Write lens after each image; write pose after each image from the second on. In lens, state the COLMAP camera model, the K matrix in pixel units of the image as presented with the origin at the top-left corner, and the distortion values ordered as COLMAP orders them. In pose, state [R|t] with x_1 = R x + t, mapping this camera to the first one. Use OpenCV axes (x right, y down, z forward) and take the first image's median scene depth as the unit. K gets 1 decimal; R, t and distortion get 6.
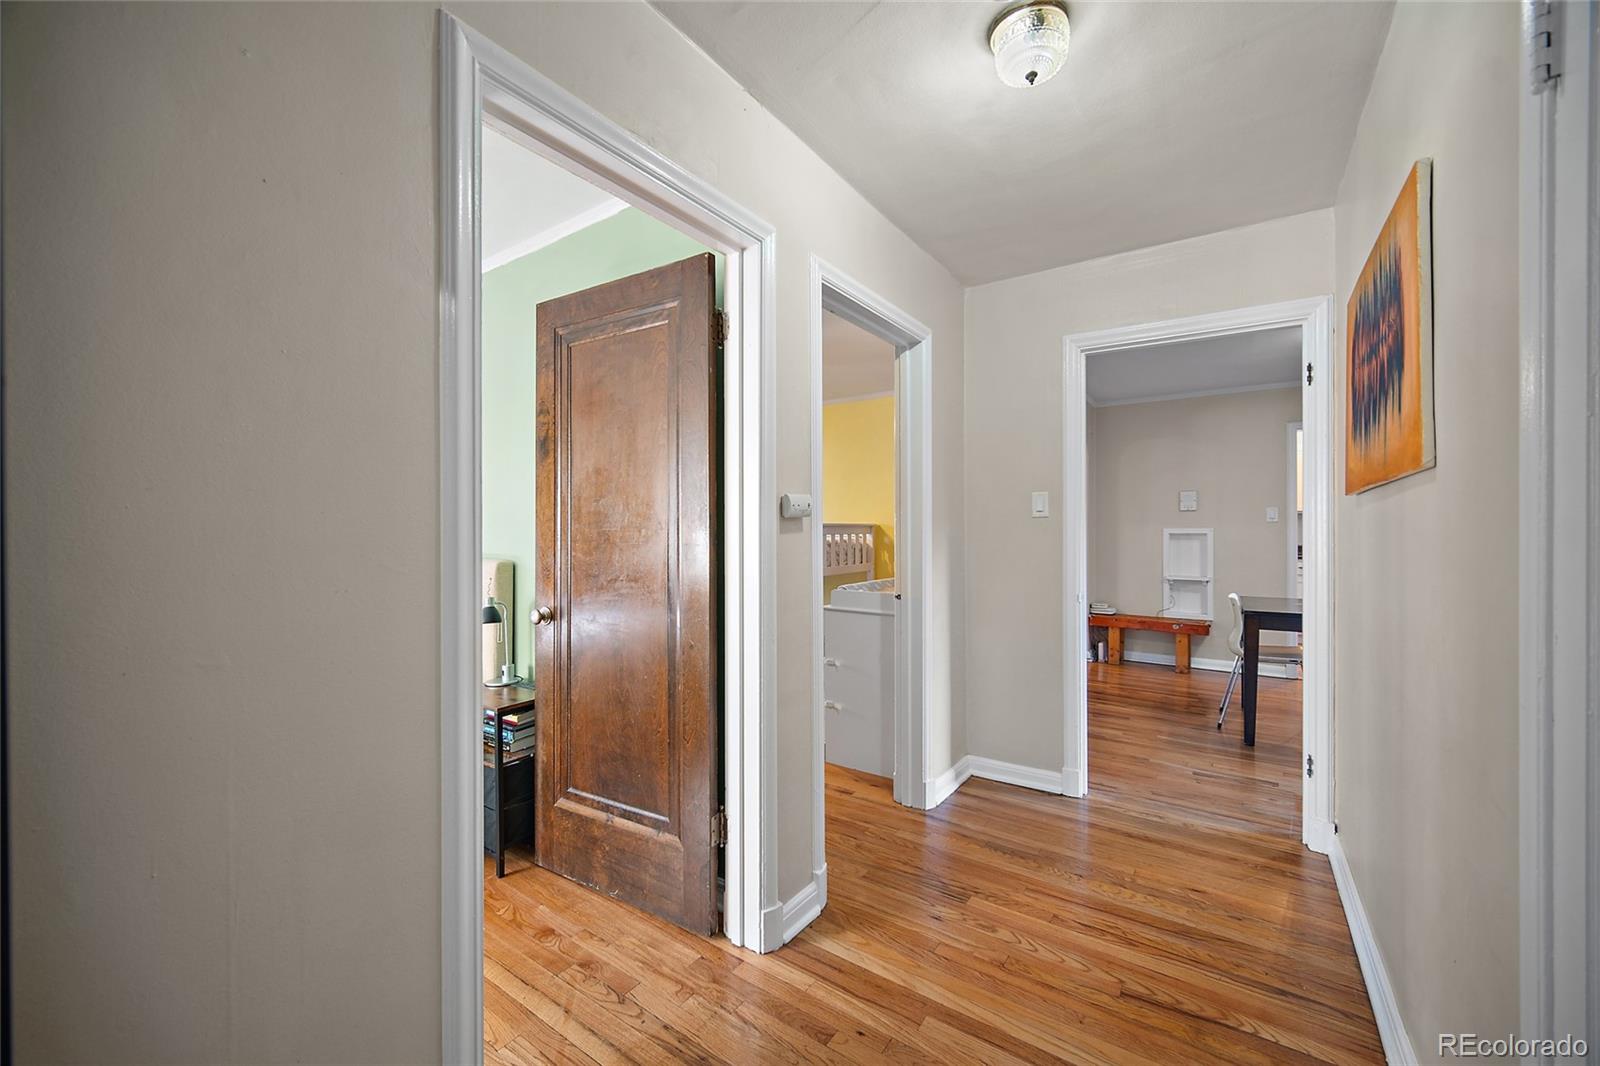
lens RADIAL K [[632.7, 0, 796.2], [0, 632.7, 532.7], [0, 0, 1]] dist [-0.000107, -0.000054]
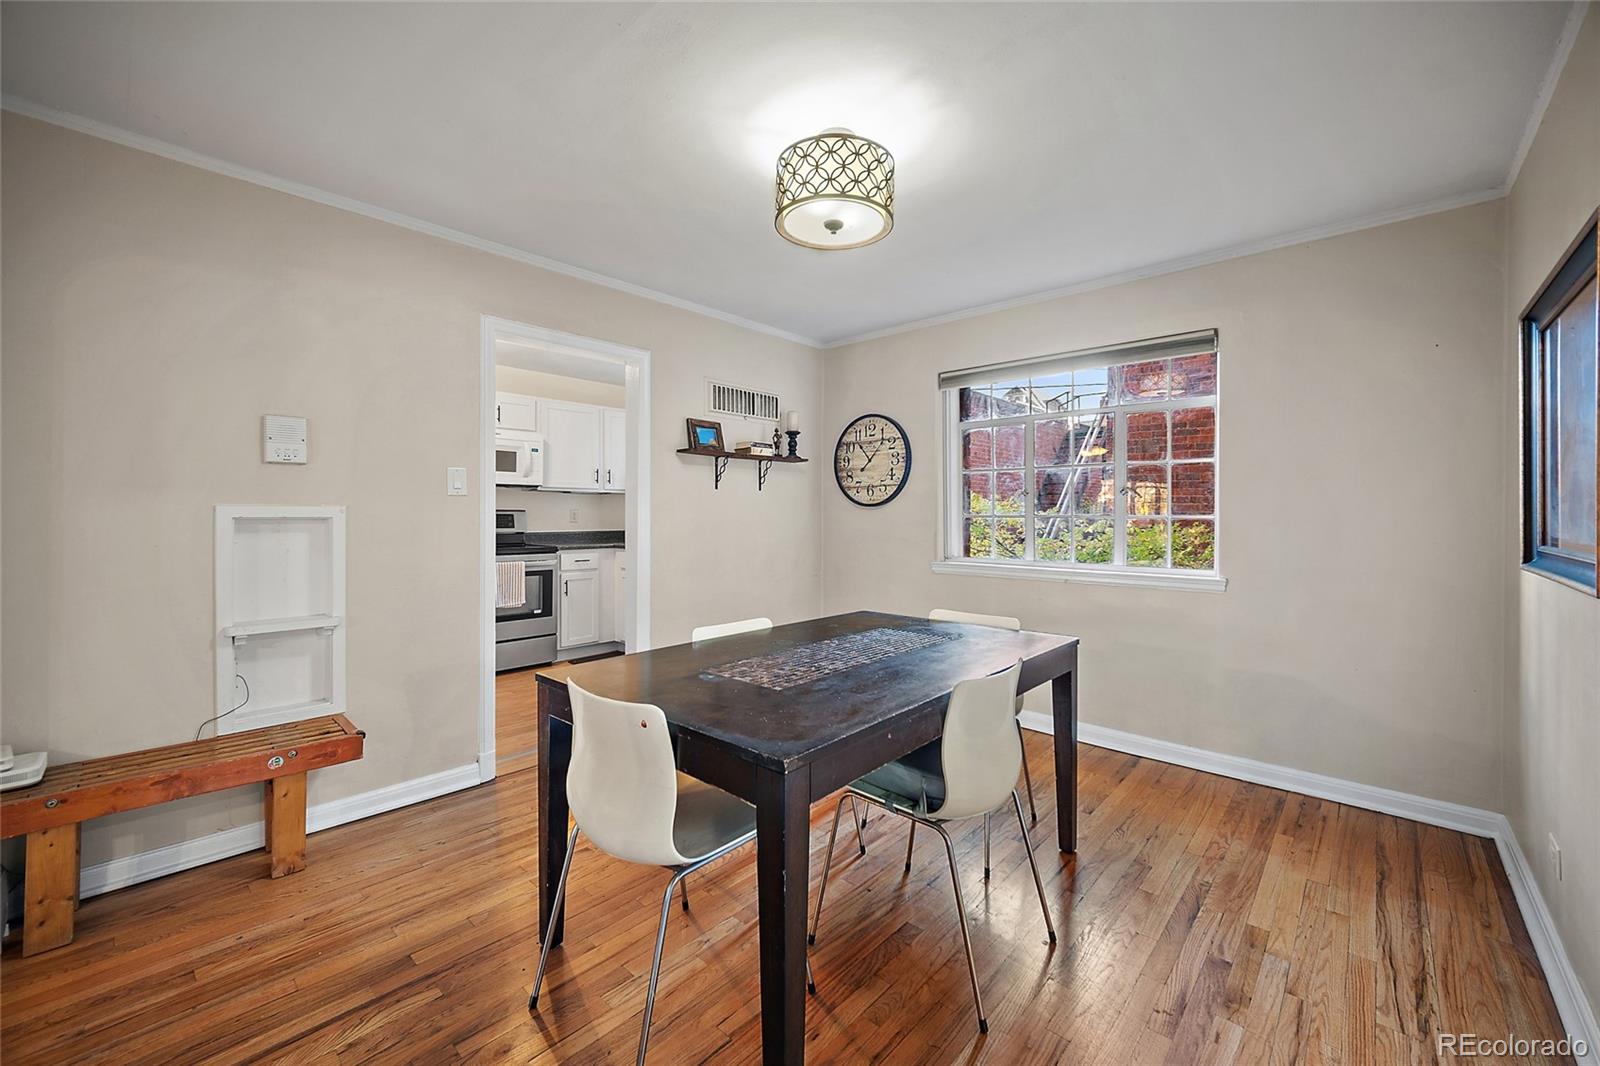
lens RADIAL K [[632.7, 0, 796.0], [0, 632.7, 521.5], [0, 0, 1]] dist [-0.000107, -0.000054]
pose [[0.133778, -0.002130, 0.991009, 0.251937], [-0.001421, 0.999996, 0.002341, 0.002471], [-0.991010, -0.001721, 0.133774, 0.610260]]
